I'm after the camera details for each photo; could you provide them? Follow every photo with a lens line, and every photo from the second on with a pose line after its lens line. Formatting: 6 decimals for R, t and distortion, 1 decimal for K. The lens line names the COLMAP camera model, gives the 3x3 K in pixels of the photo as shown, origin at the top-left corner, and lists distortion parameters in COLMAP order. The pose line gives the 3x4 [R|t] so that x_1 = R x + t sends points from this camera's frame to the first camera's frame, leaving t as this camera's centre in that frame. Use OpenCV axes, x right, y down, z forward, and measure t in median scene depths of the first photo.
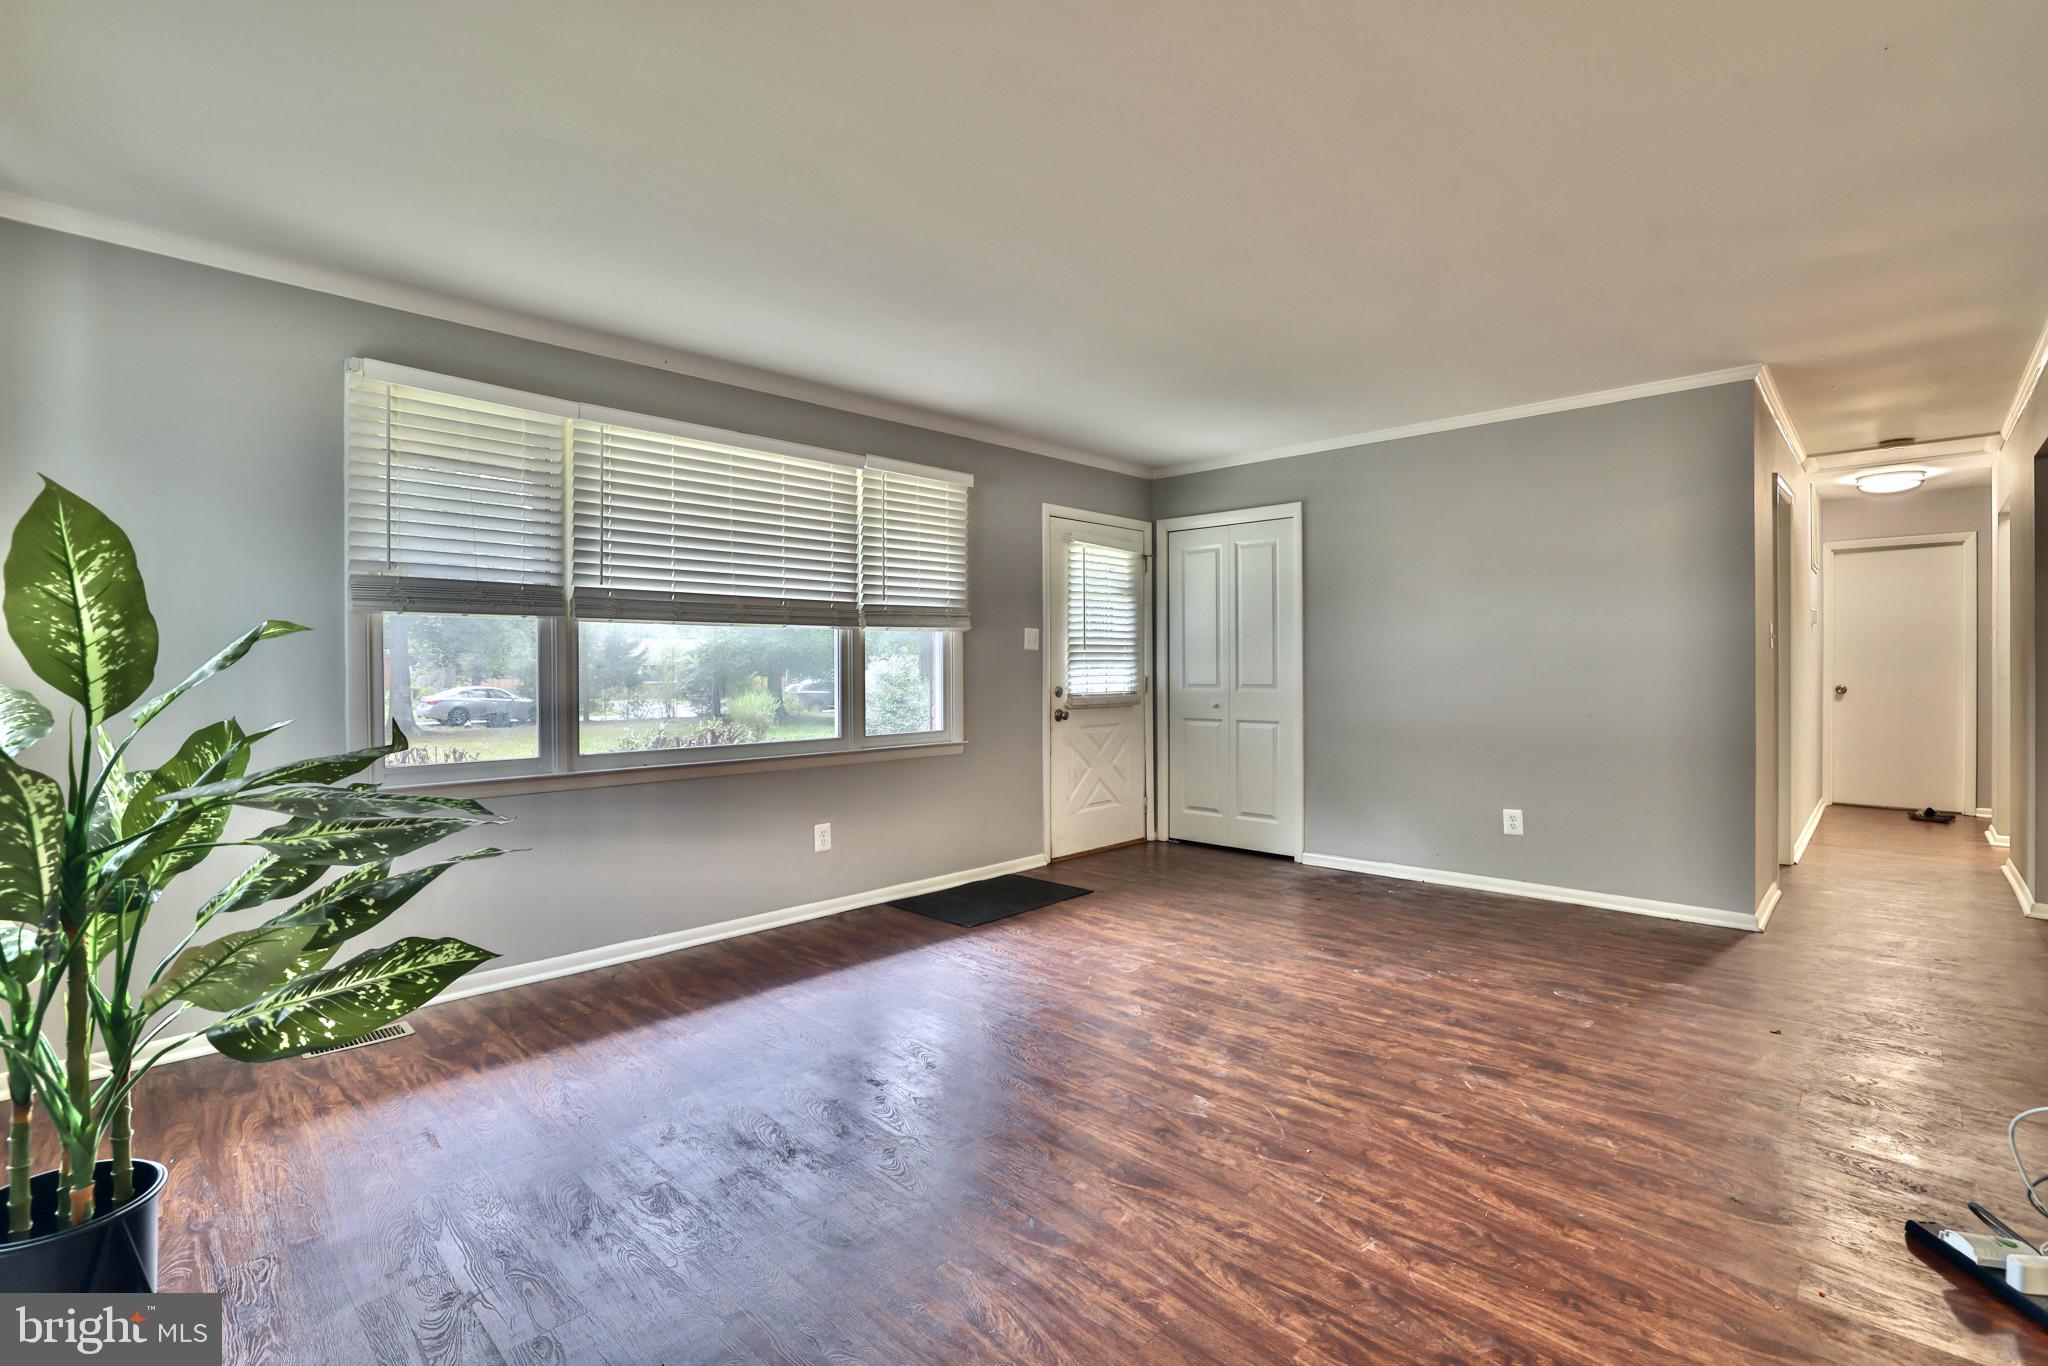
lens RADIAL K [[930.7, 0, 1020.6], [0, 930.7, 670.0], [0, 0, 1]] dist [-0.049333, 0.017653]
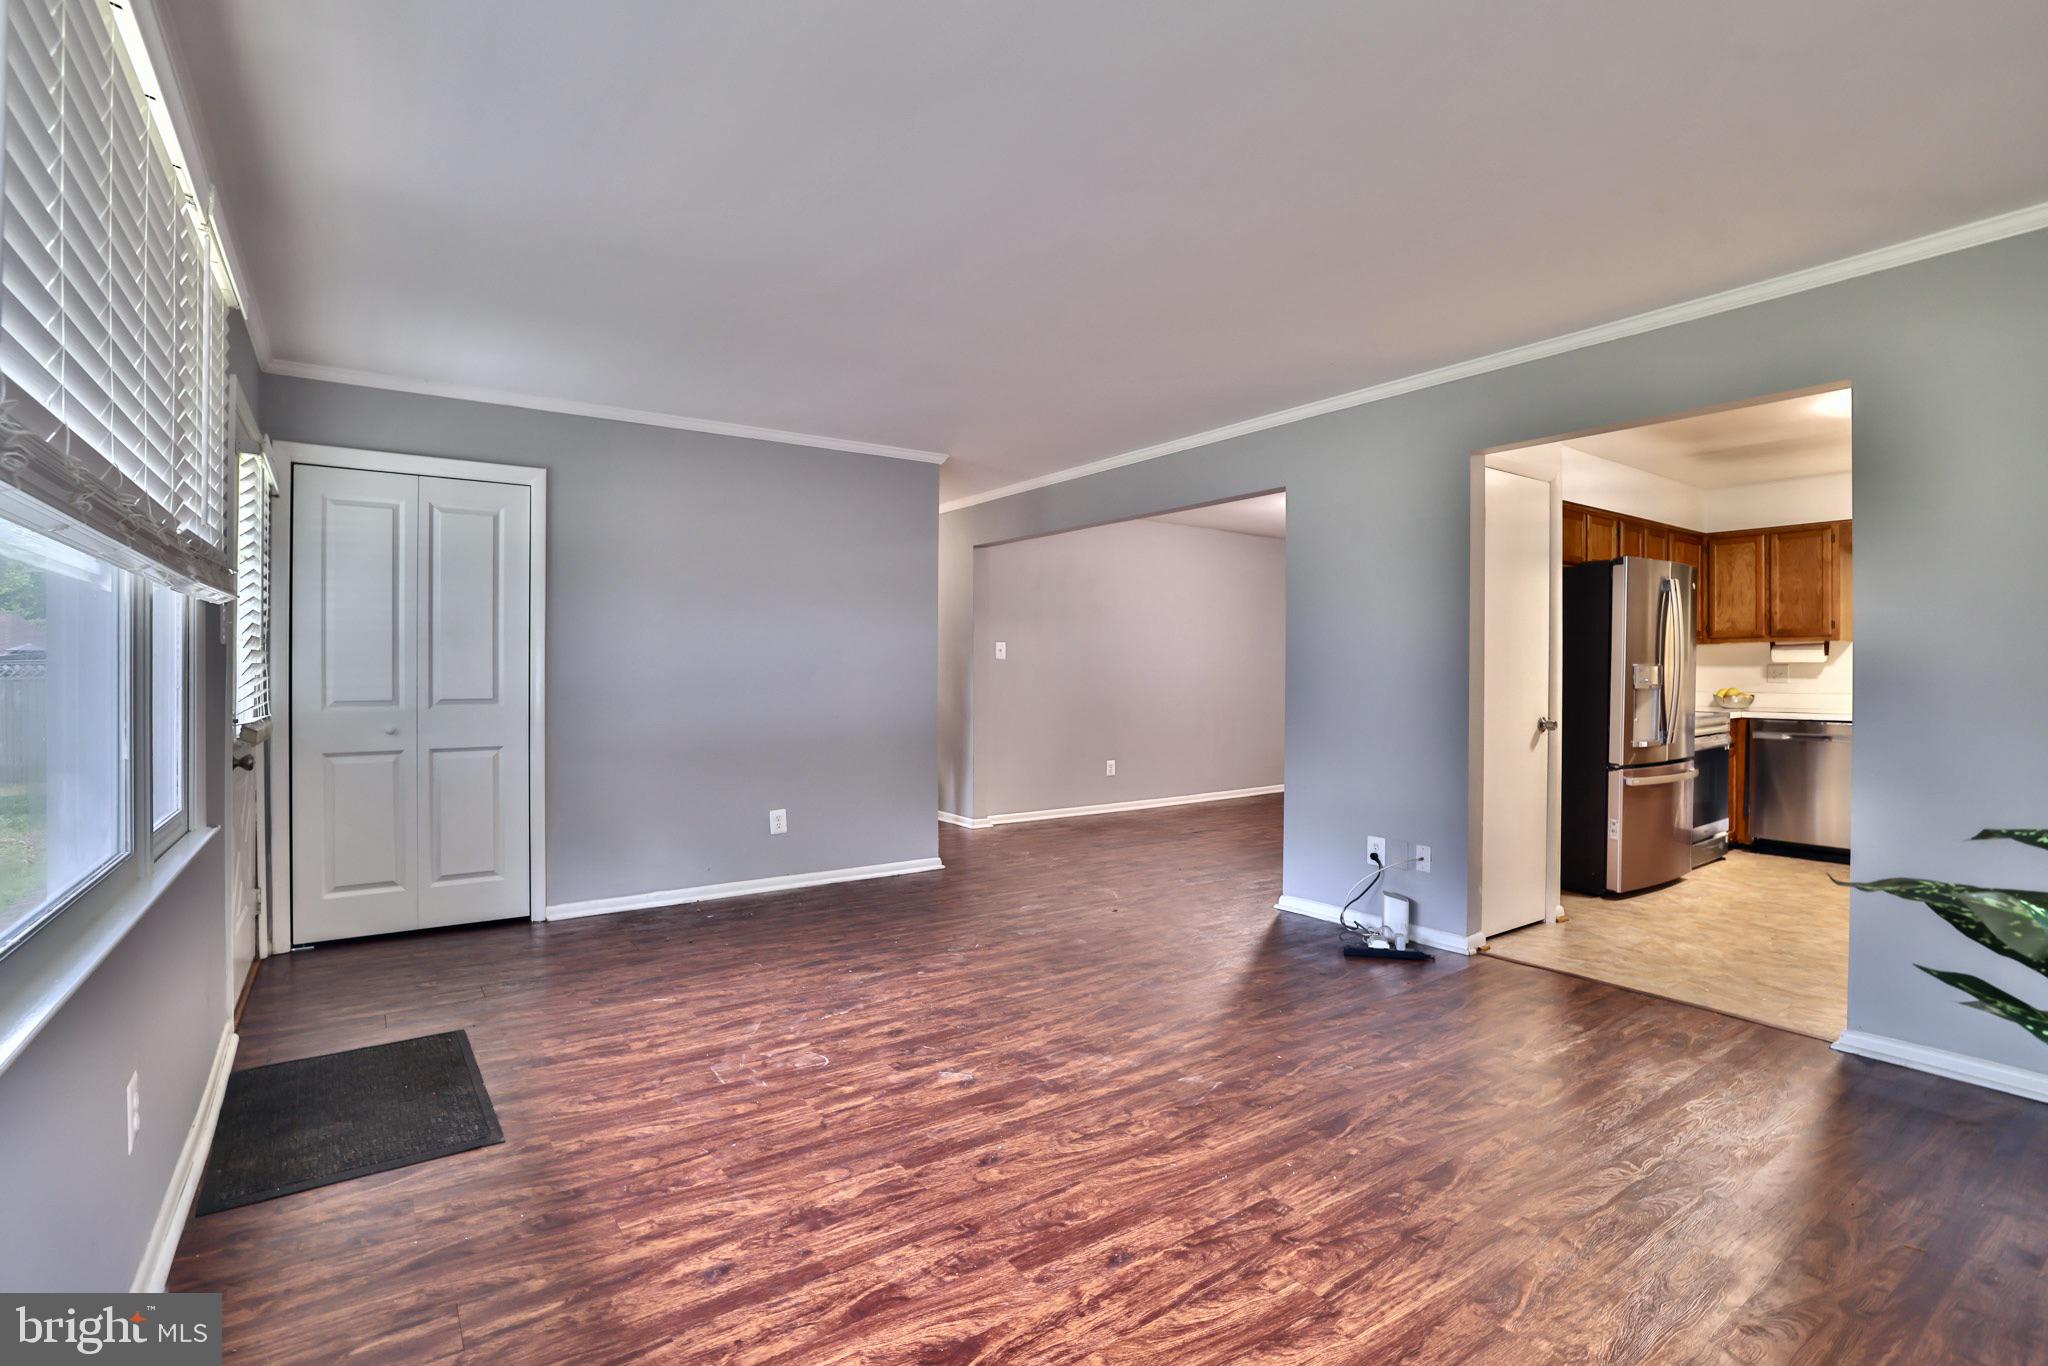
lens RADIAL K [[960.6, 0, 1017.4], [0, 960.6, 671.2], [0, 0, 1]] dist [-0.053357, 0.021439]
pose [[0.188752, 0.003028, 0.982020, -0.671051], [0.003615, 0.999986, -0.003778, -0.003355], [-0.982018, 0.004263, 0.188738, 0.709033]]
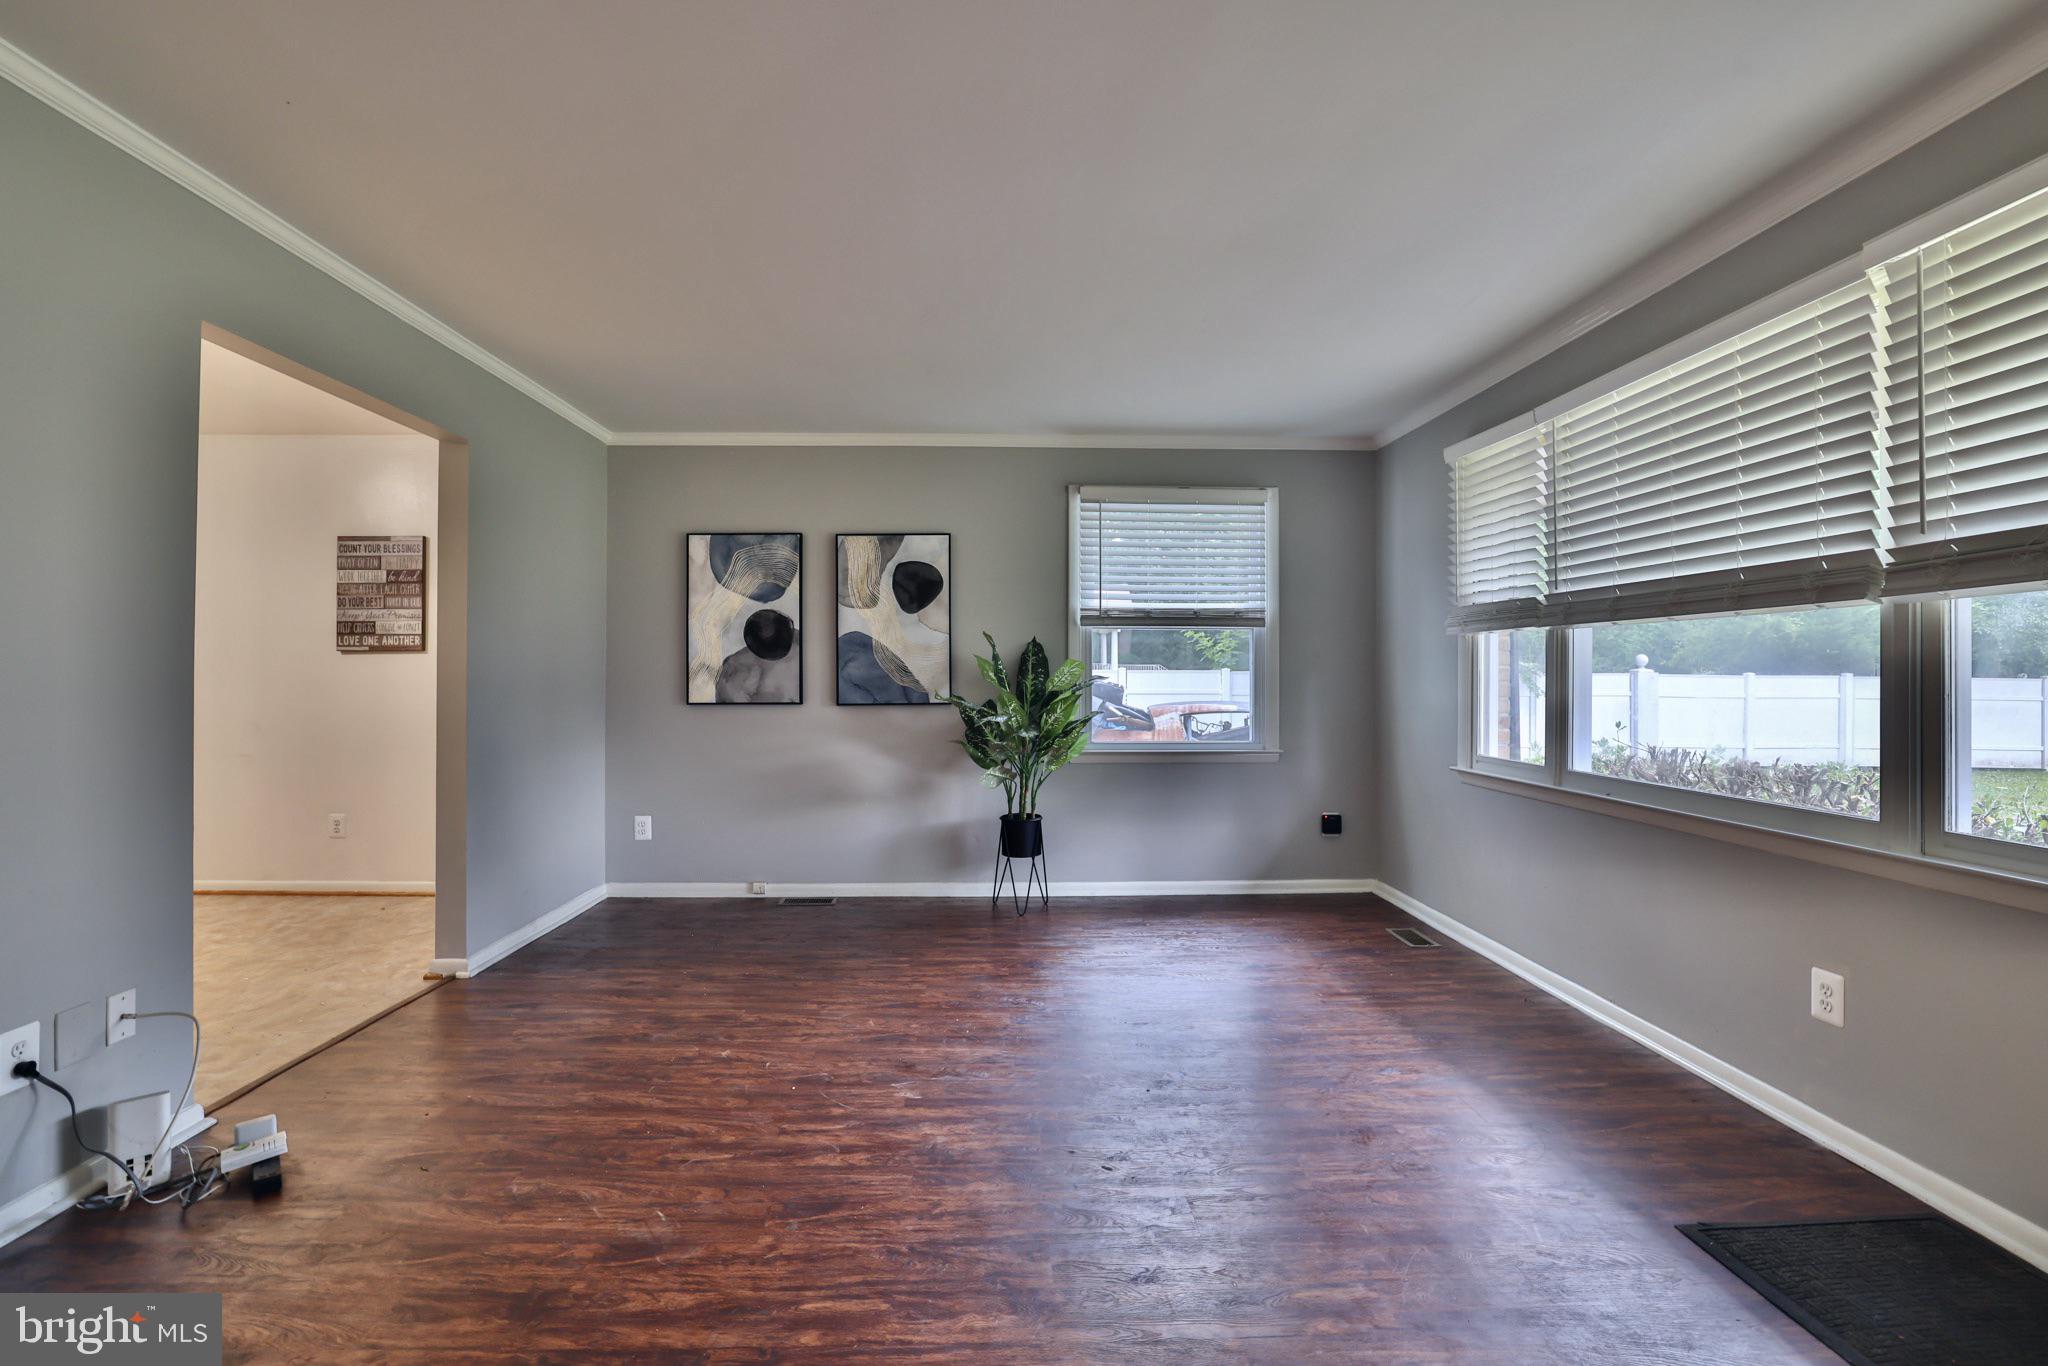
lens RADIAL K [[942.0, 0, 1020.1], [0, 942.0, 671.9], [0, 0, 1]] dist [-0.053464, 0.018540]
pose [[-0.692667, -0.000910, -0.721257, 0.626177], [-0.003659, 0.999991, 0.002252, -0.009308], [0.721248, 0.004200, -0.692664, 1.306377]]
